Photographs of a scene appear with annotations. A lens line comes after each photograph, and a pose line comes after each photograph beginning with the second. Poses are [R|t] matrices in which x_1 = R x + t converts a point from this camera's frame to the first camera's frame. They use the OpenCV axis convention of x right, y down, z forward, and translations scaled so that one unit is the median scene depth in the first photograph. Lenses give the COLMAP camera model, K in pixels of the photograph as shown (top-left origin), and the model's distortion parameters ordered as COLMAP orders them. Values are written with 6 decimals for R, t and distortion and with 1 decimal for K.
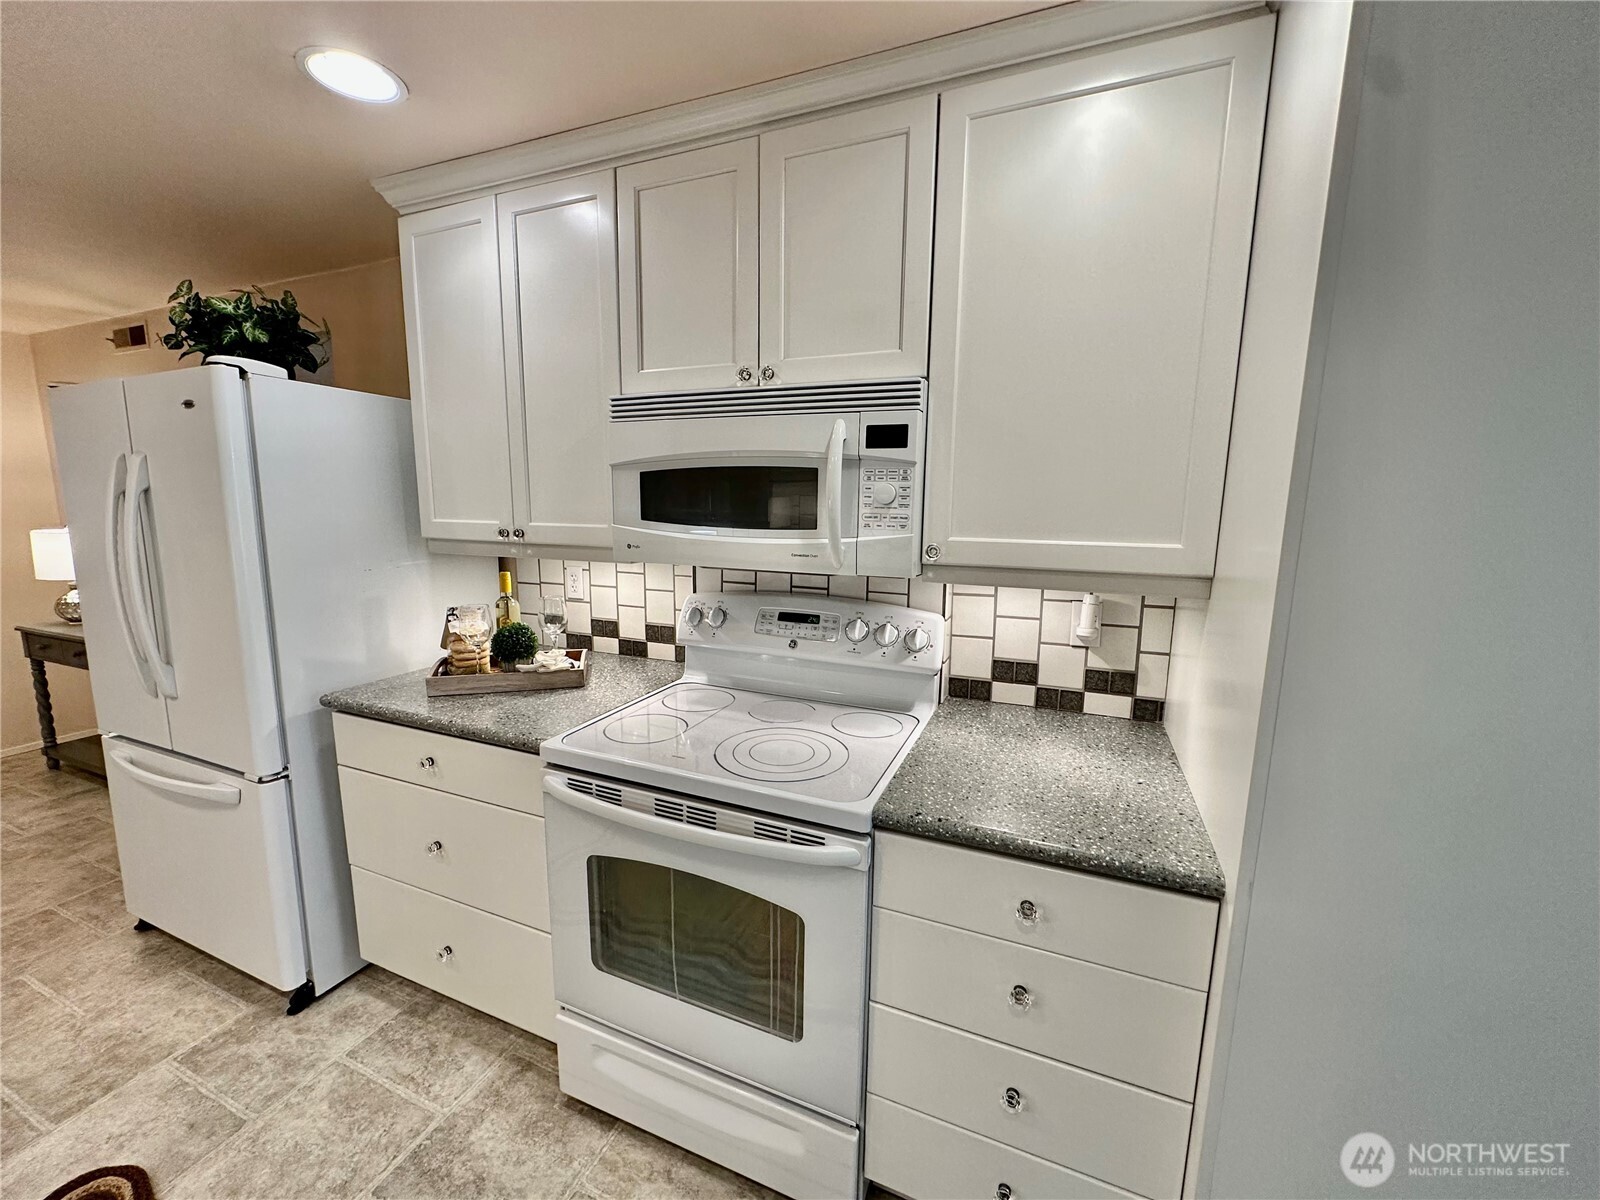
lens RADIAL K [[638.6, 0, 805.5], [0, 638.6, 596.7], [0, 0, 1]] dist [-0.003554, 0.000739]
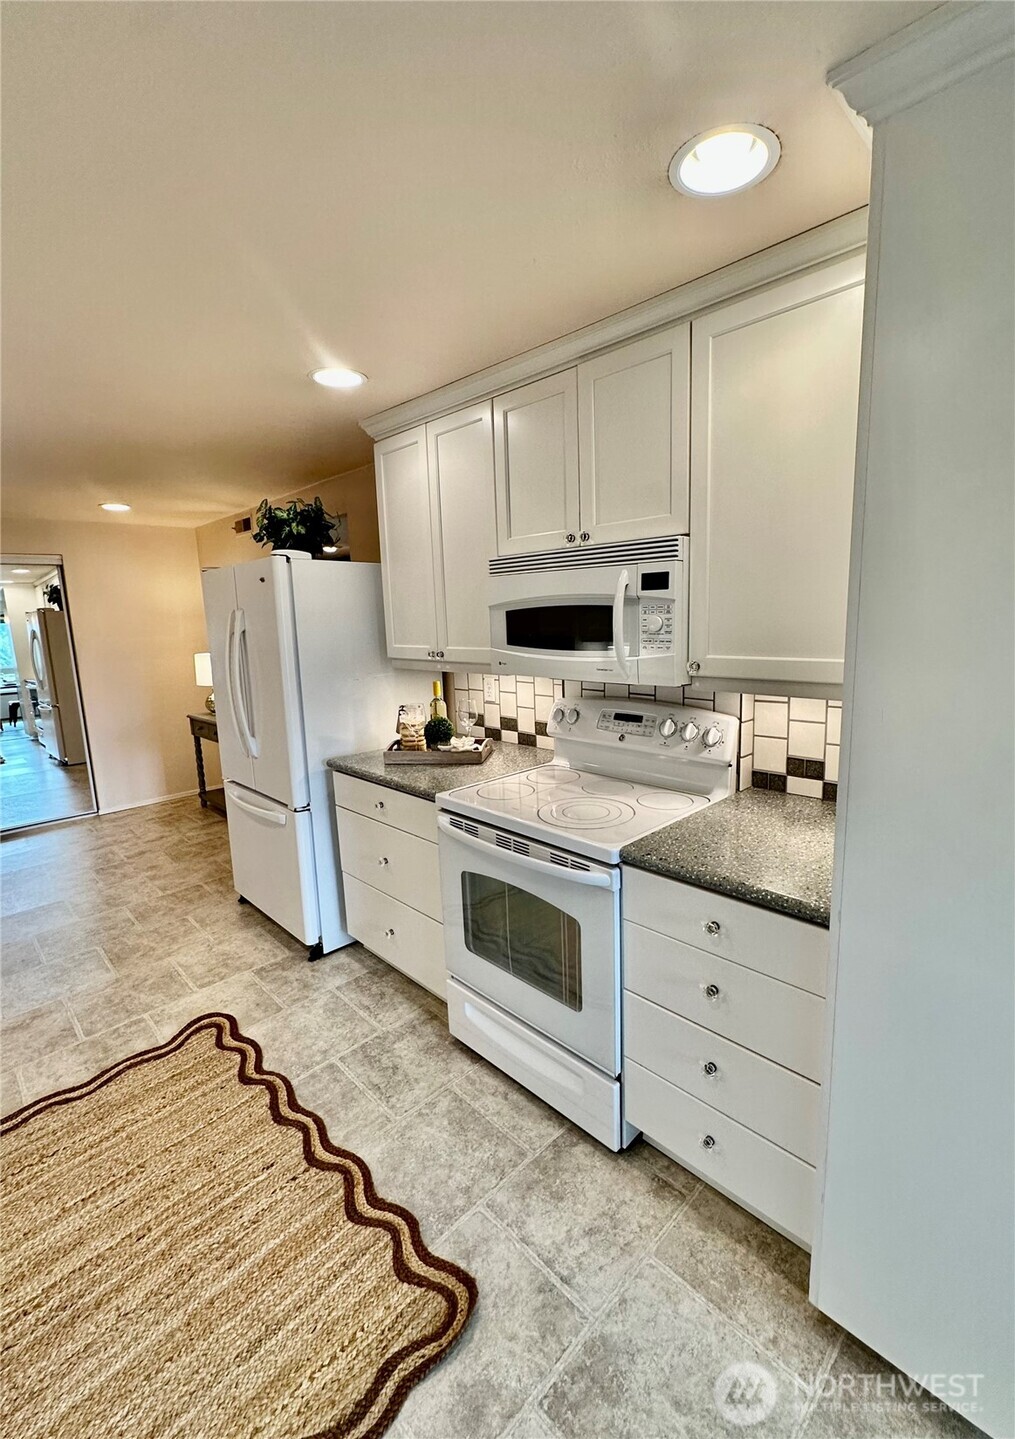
lens RADIAL K [[621.0, 0, 542.2], [0, 621.0, 714.1], [0, 0, 1]] dist [0.001298, -0.000802]
pose [[0.930351, 0.022180, -0.365999, 0.306407], [-0.017581, 0.999719, 0.015894, 0.009573], [0.366249, -0.008352, 0.930479, -0.240421]]
